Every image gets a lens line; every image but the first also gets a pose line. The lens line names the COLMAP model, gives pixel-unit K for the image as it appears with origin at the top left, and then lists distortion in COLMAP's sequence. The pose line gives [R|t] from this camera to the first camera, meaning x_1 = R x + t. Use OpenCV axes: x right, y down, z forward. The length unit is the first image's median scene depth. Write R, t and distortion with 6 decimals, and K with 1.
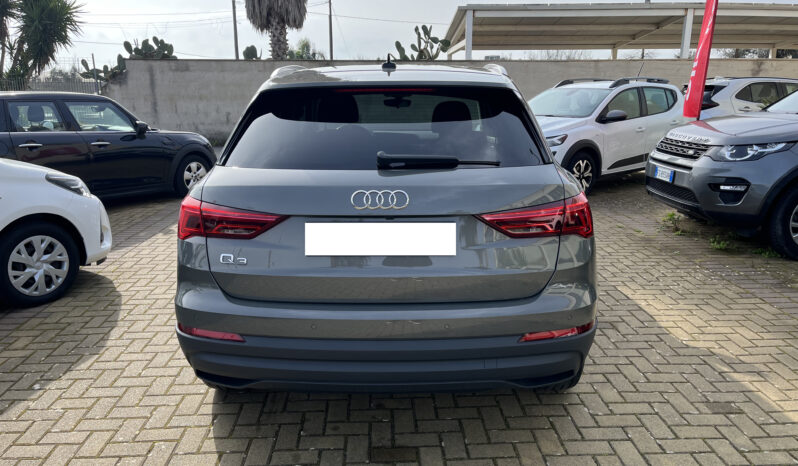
lens RADIAL K [[608.3, 0, 404.7], [0, 608.3, 232.8], [0, 0, 1]] dist [0.061886, -0.070526]
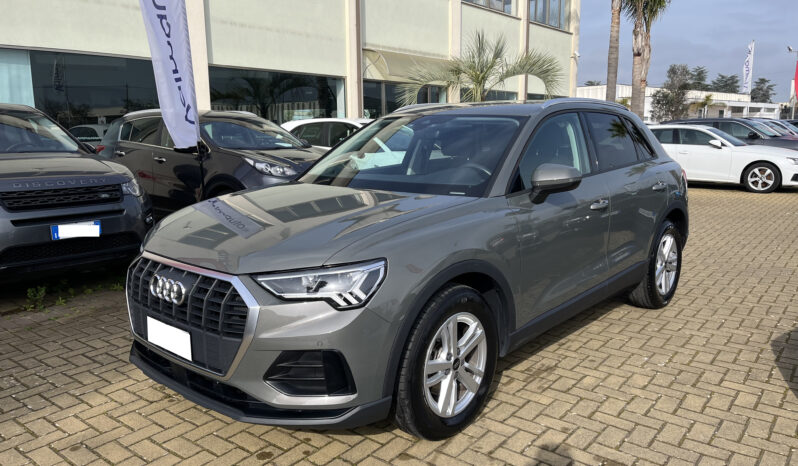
lens RADIAL K [[608.3, 0, 398.3], [0, 608.3, 232.5], [0, 0, 1]] dist [0.061886, -0.070526]
pose [[-0.753697, -0.103561, 0.649012, -0.560068], [0.163212, 0.927080, 0.337469, -0.401060], [-0.636634, 0.360276, -0.681834, 1.737156]]
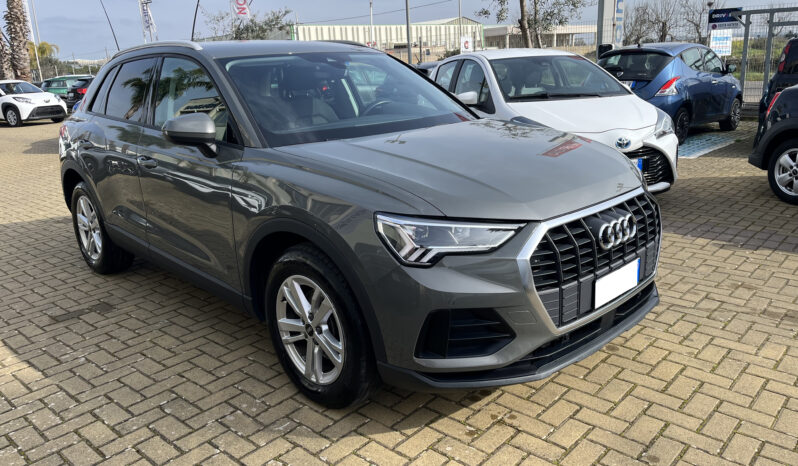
lens RADIAL K [[608.3, 0, 400.8], [0, 608.3, 233.1], [0, 0, 1]] dist [0.061886, -0.070526]
pose [[-0.707393, 0.226854, -0.669427, 0.505394], [-0.116684, 0.896622, 0.427147, -0.393667], [0.697122, 0.380272, -0.607794, 1.689836]]
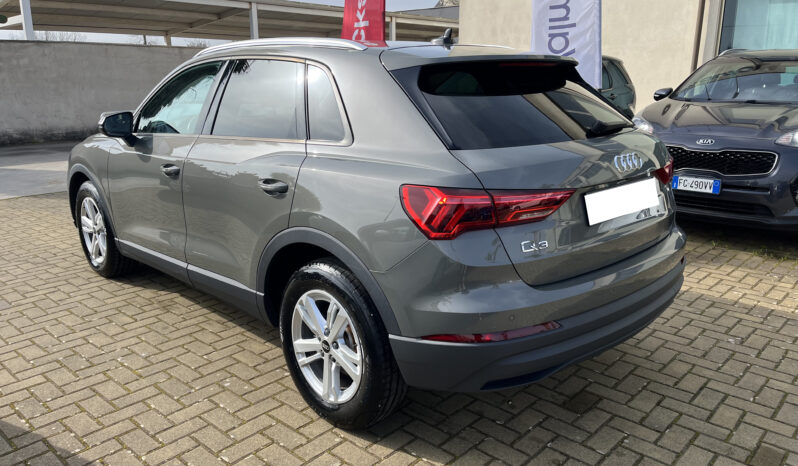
lens RADIAL K [[608.3, 0, 396.0], [0, 608.3, 228.9], [0, 0, 1]] dist [0.061886, -0.070526]
pose [[0.707768, -0.170007, 0.685683, -0.546325], [0.163954, 0.983640, 0.074647, -0.043776], [-0.687156, 0.059588, 0.724062, 0.242162]]
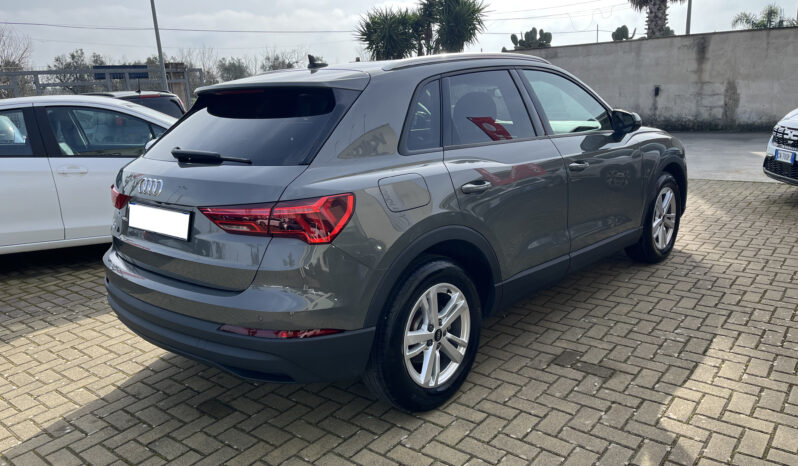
lens RADIAL K [[608.3, 0, 404.5], [0, 608.3, 236.0], [0, 0, 1]] dist [0.061886, -0.070526]
pose [[0.748994, 0.125380, -0.650606, 0.556305], [-0.104121, 0.992005, 0.071306, -0.047362], [0.654345, 0.014333, 0.756060, 0.203757]]
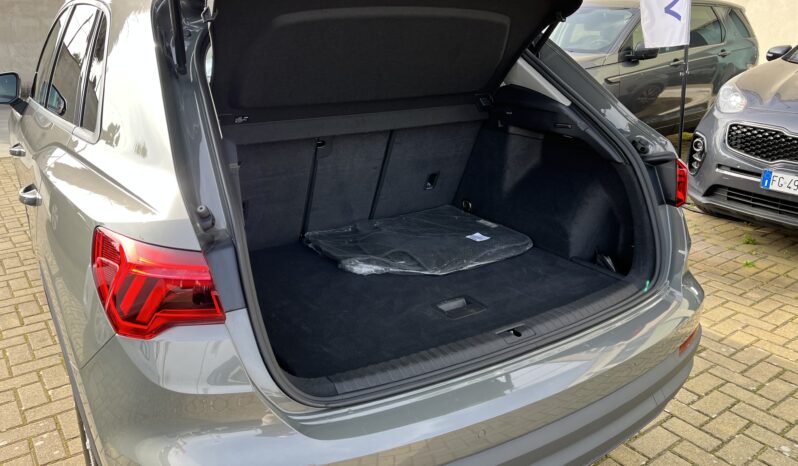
lens RADIAL K [[608.3, 0, 397.6], [0, 608.3, 232.2], [0, 0, 1]] dist [0.061886, -0.070526]
pose [[0.828937, -0.174621, 0.531386, -0.241974], [0.125116, 0.983834, 0.128127, -0.057378], [-0.545169, -0.039724, 0.837384, 0.281047]]
